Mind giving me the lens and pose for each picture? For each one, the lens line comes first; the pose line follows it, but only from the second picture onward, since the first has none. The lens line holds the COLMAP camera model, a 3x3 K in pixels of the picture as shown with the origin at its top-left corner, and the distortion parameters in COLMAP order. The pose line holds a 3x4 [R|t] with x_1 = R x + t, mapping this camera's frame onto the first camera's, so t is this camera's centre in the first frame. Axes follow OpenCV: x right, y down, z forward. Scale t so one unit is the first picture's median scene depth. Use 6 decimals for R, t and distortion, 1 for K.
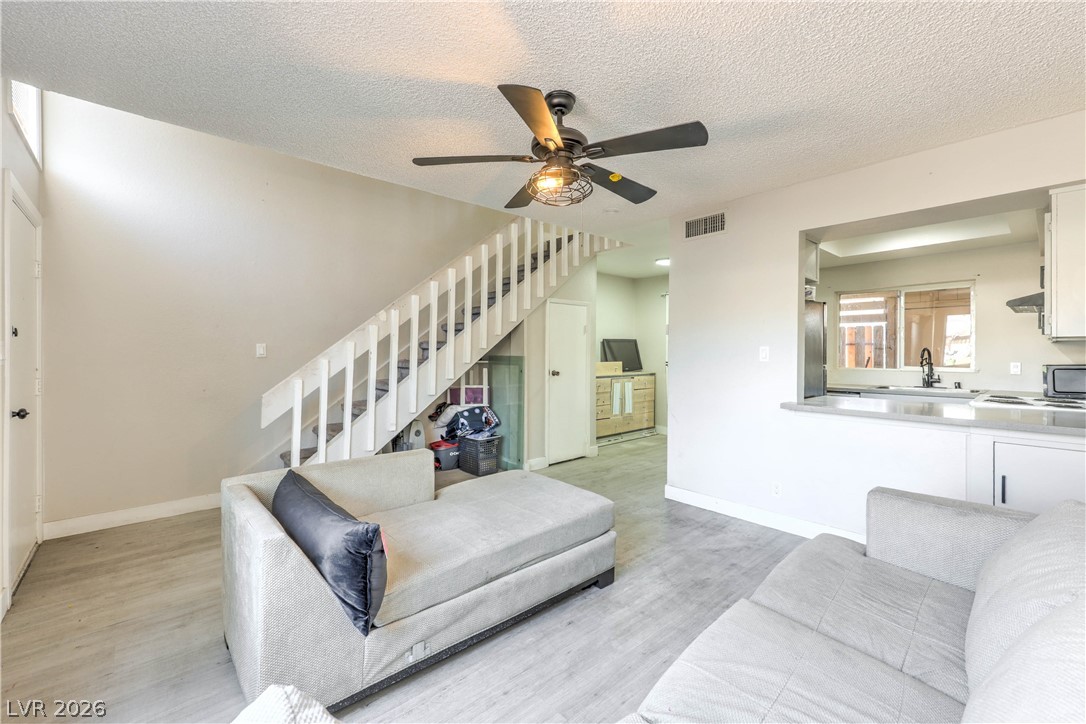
lens RADIAL K [[452.7, 0, 553.3], [0, 452.7, 352.3], [0, 0, 1]] dist [0.003272, 0.000076]
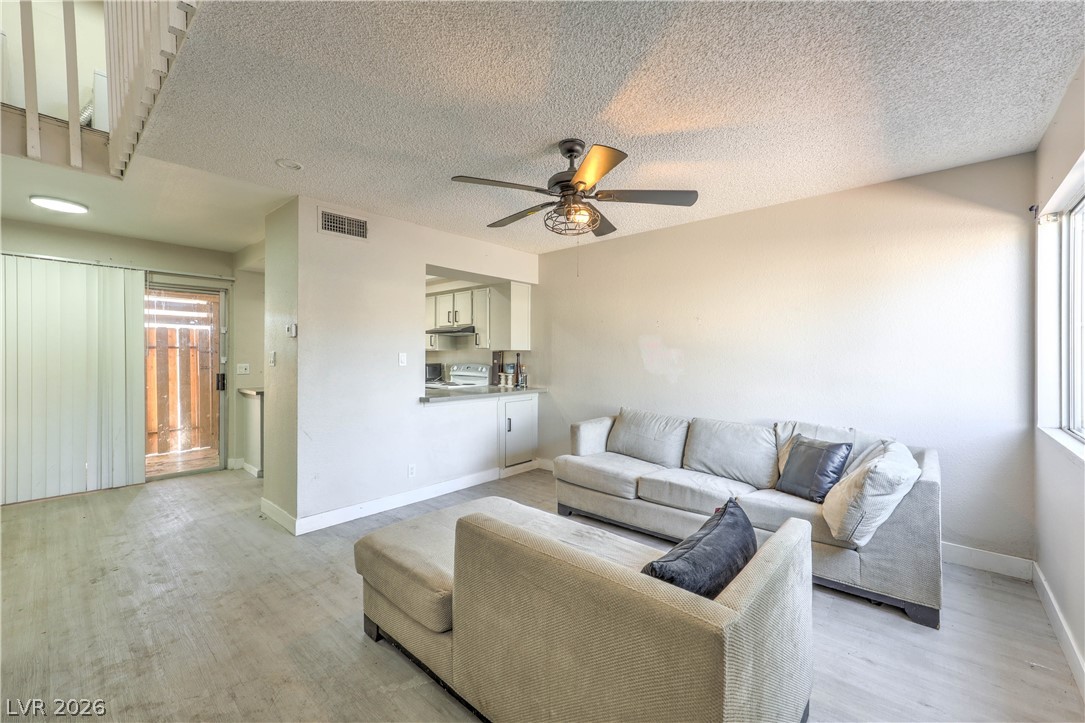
lens RADIAL K [[441.3, 0, 547.8], [0, 441.3, 360.8], [0, 0, 1]] dist [0.001320, 0.000127]
pose [[-0.113058, -0.014140, 0.993488, -0.537878], [-0.000982, 0.999900, 0.014120, -0.005941], [-0.993588, 0.000621, -0.113060, 0.580419]]
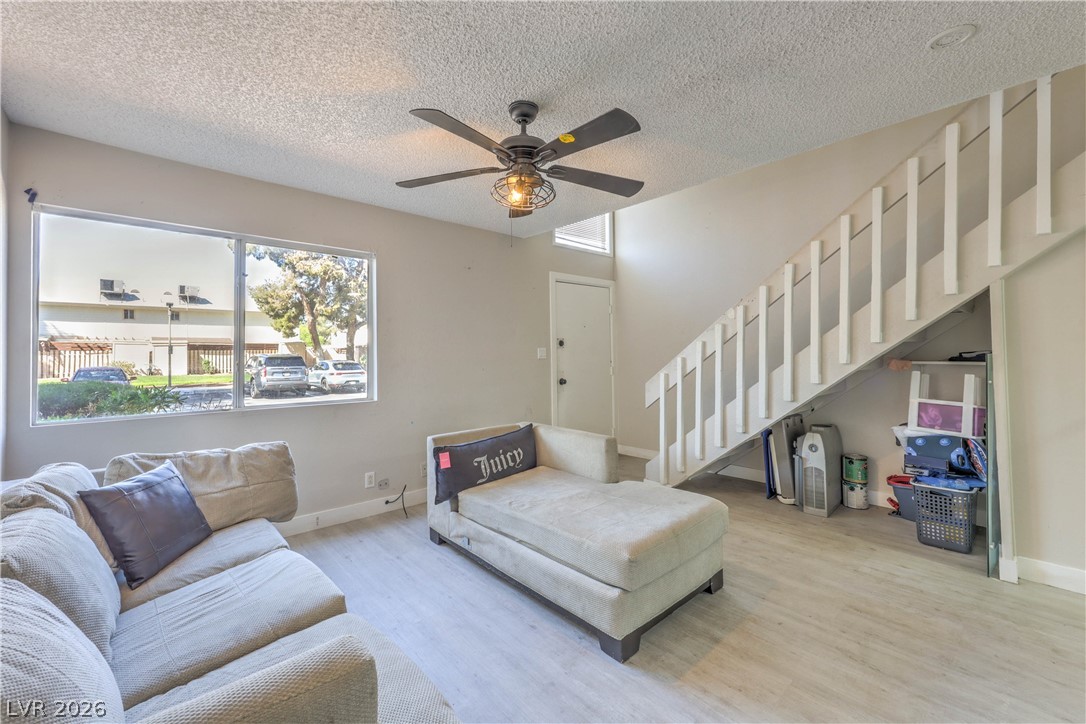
lens RADIAL K [[443.4, 0, 543.6], [0, 443.4, 344.2], [0, 0, 1]] dist [0.000691, -0.000007]
pose [[0.004153, -0.023729, -0.999710, 0.494440], [0.009297, 0.999676, -0.023689, 0.005399], [0.999948, -0.009196, 0.004372, 0.503609]]
